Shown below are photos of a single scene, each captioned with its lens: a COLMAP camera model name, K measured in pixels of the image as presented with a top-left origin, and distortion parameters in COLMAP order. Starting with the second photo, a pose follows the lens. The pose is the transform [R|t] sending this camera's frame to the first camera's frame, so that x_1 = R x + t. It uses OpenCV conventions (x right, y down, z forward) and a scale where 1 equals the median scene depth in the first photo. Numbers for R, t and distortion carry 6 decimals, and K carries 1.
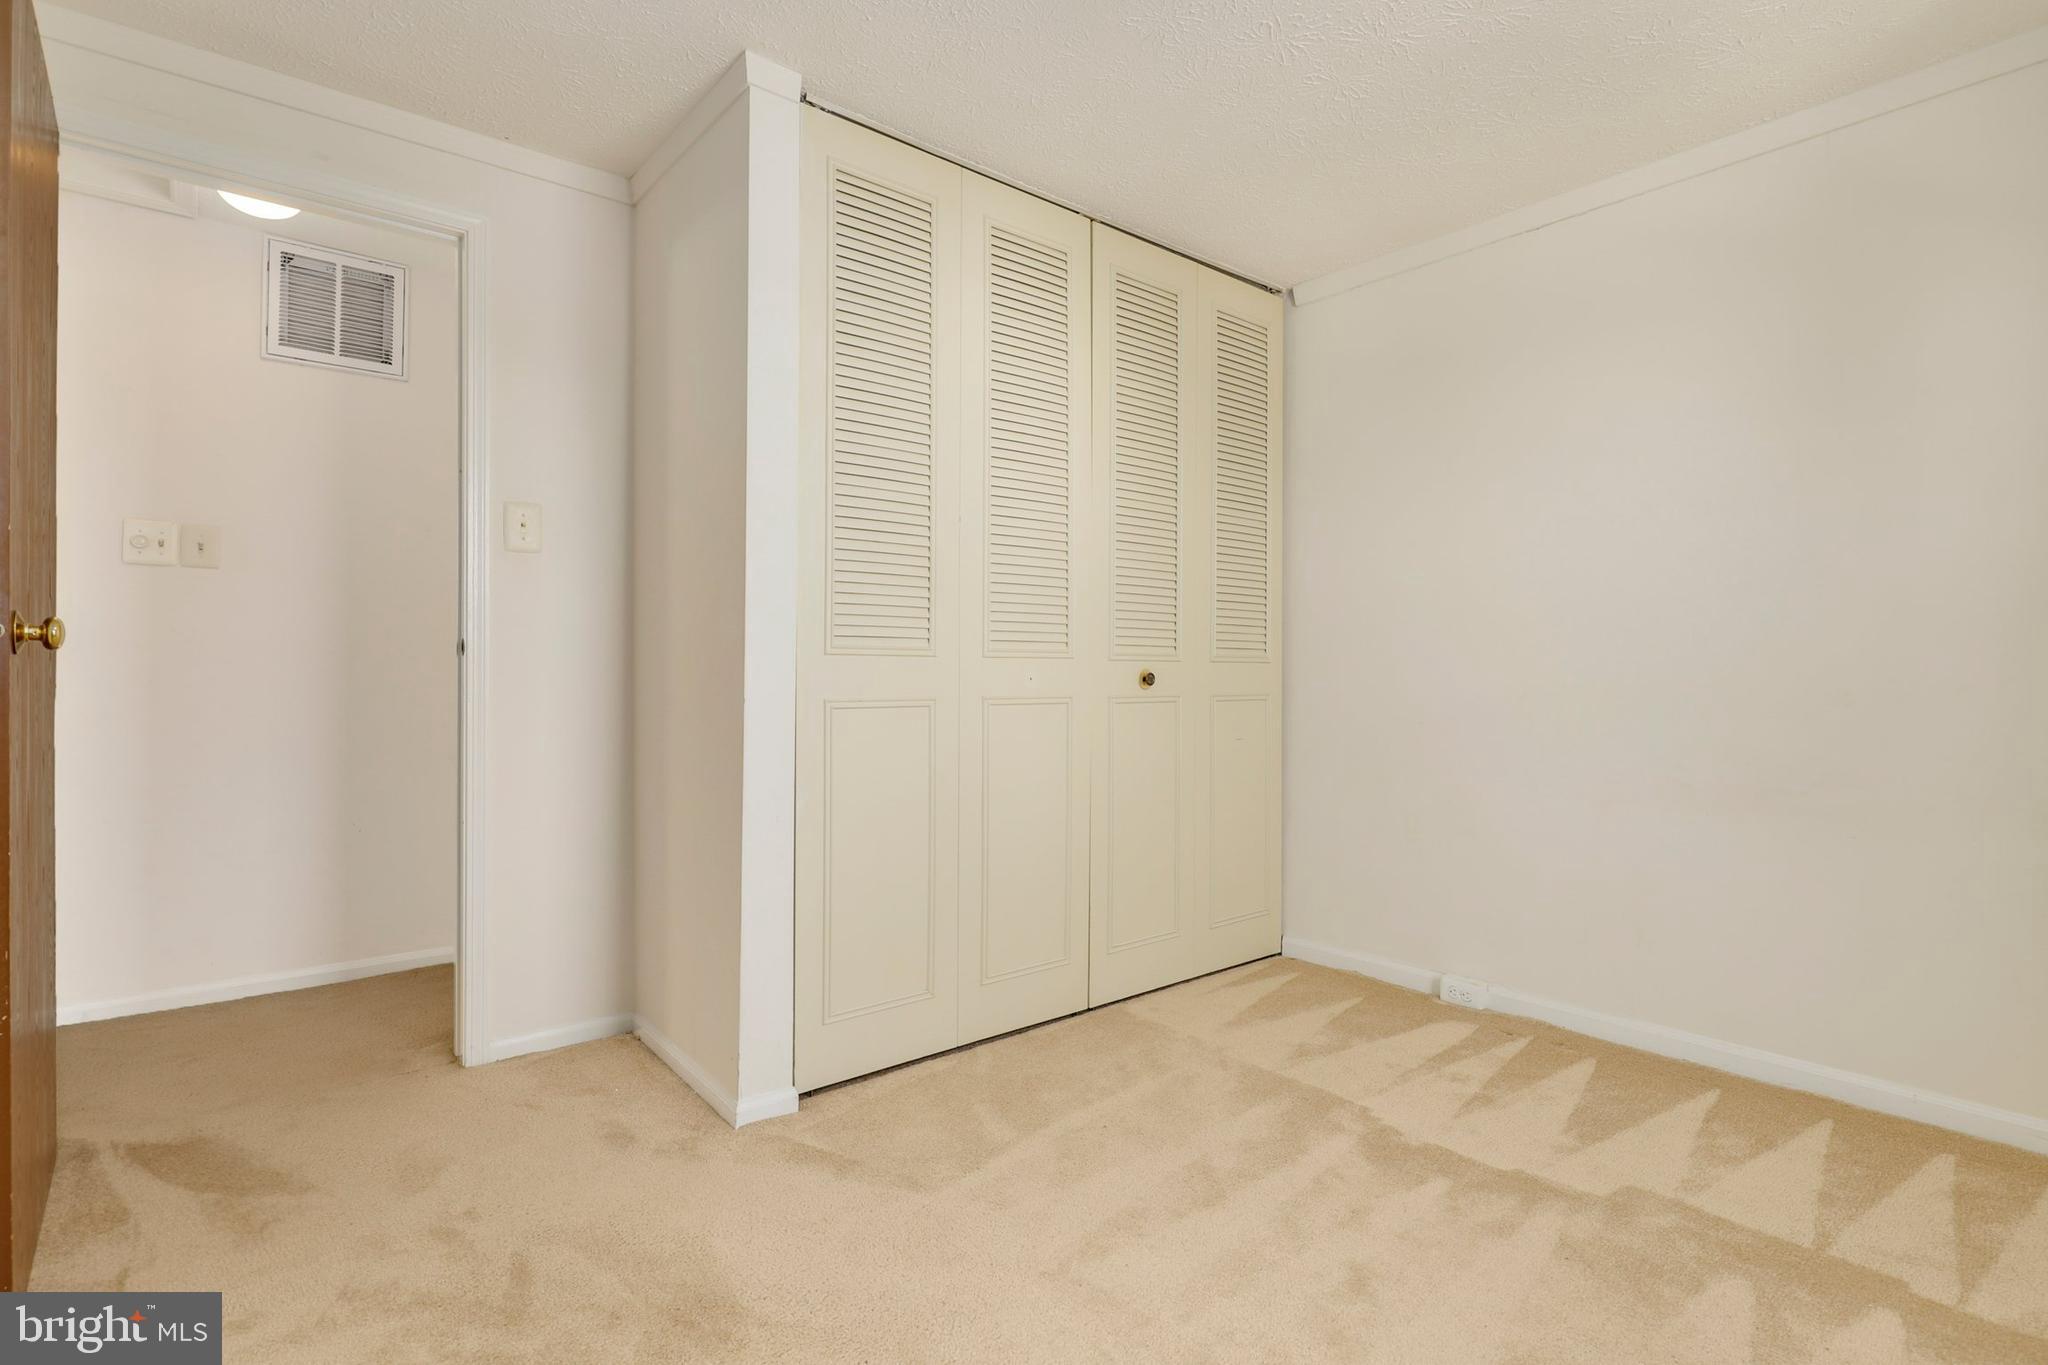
lens RADIAL K [[979.9, 0, 1024.4], [0, 979.9, 675.0], [0, 0, 1]] dist [-0.002983, 0.001261]
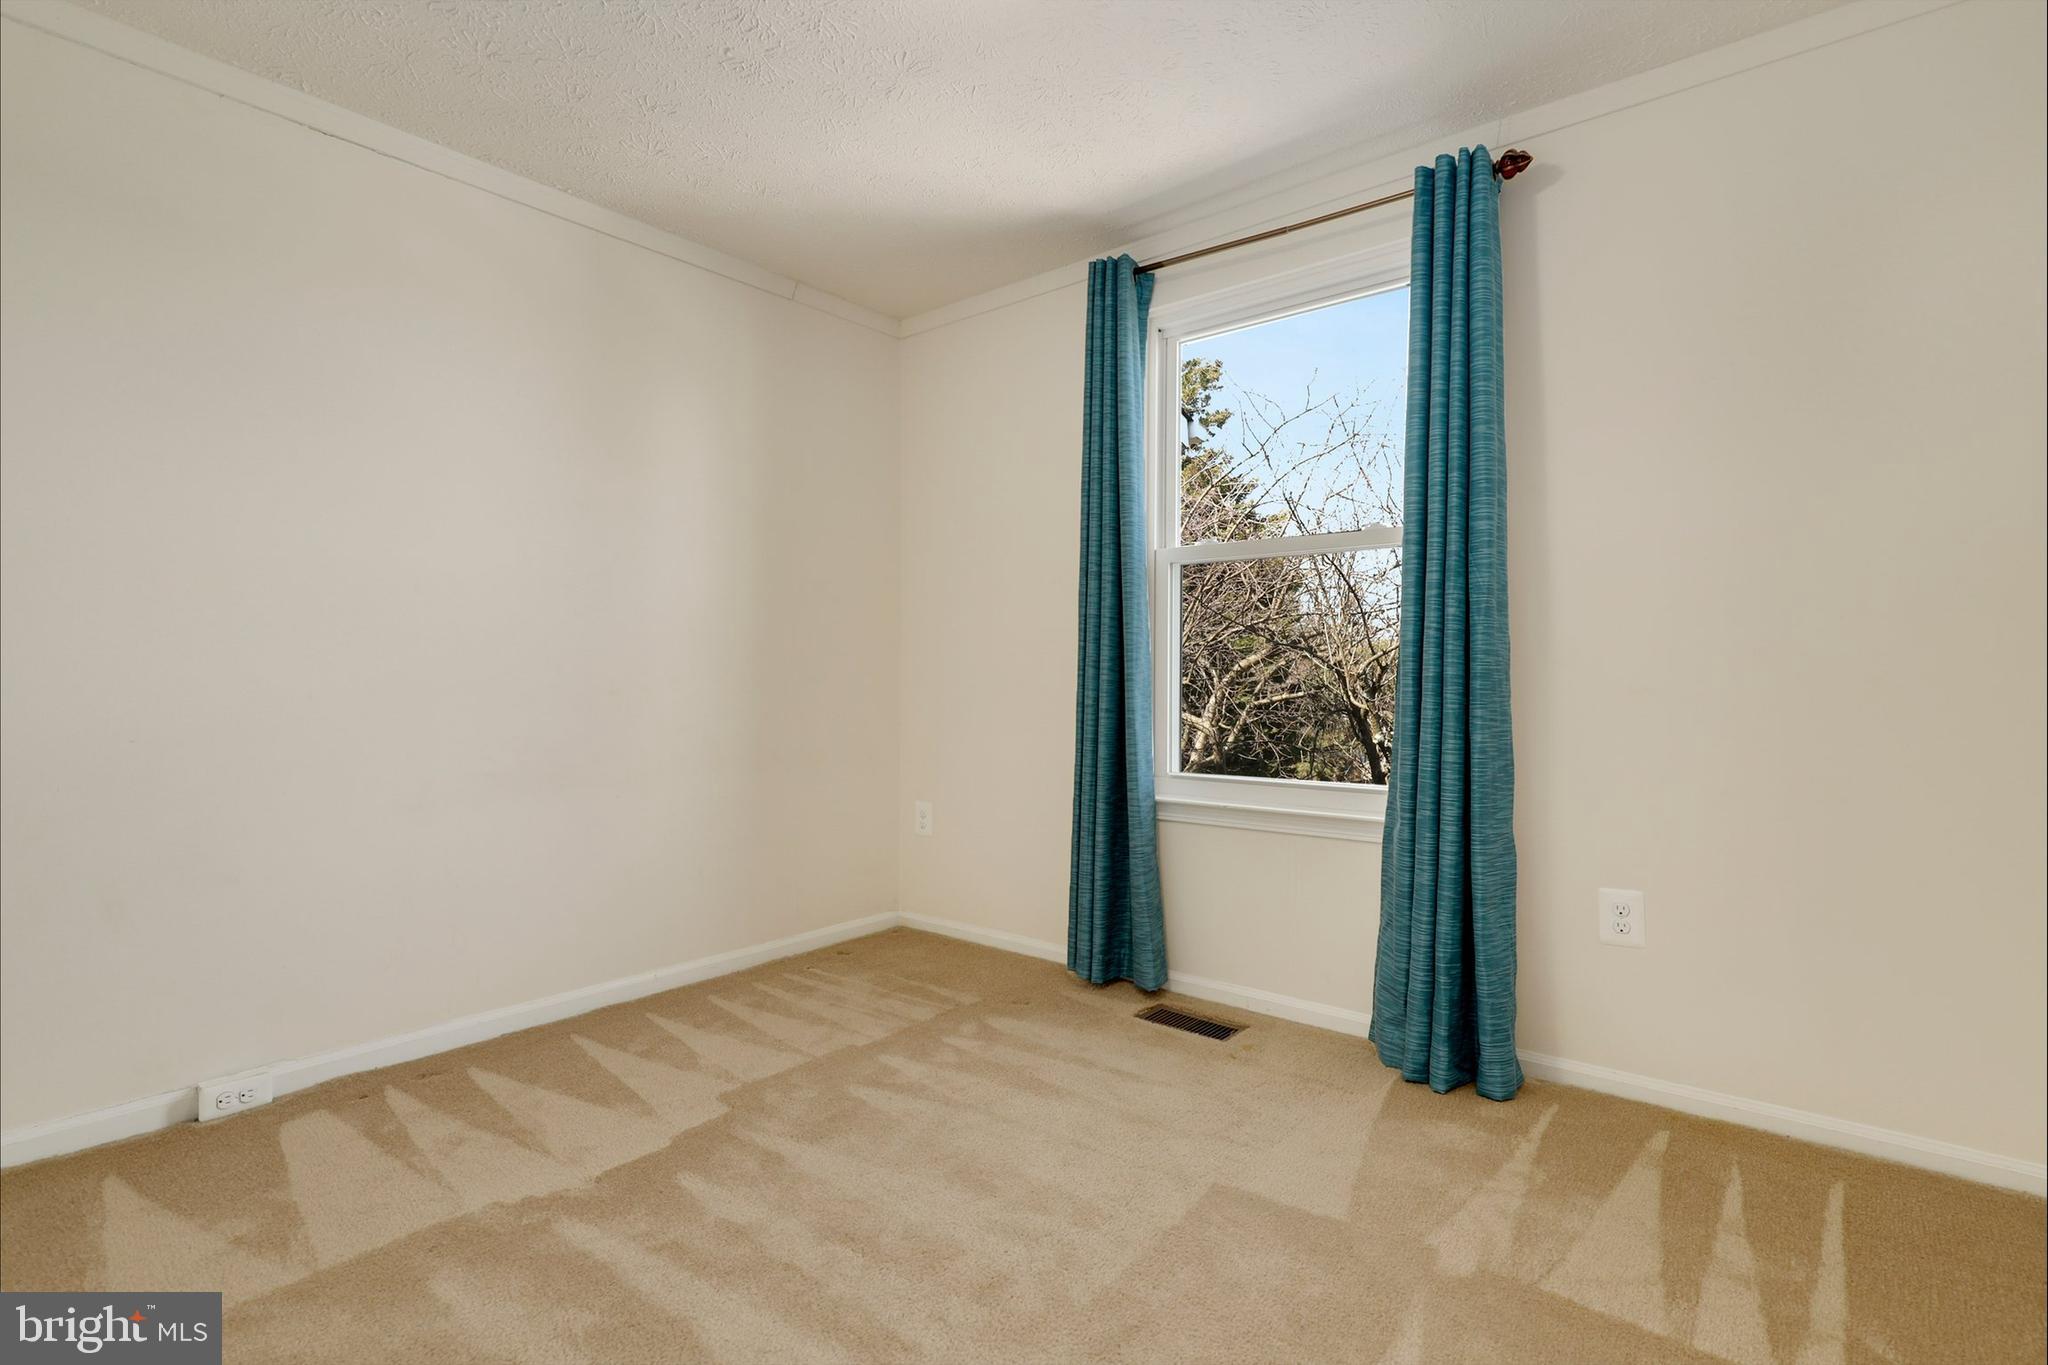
lens RADIAL K [[979.9, 0, 1020.1], [0, 979.9, 680.8], [0, 0, 1]] dist [-0.002983, 0.001261]
pose [[-0.179236, -0.001892, 0.983804, -0.539656], [0.010174, 0.999941, 0.003777, 0.019216], [-0.983754, 0.010686, -0.179206, 0.760215]]
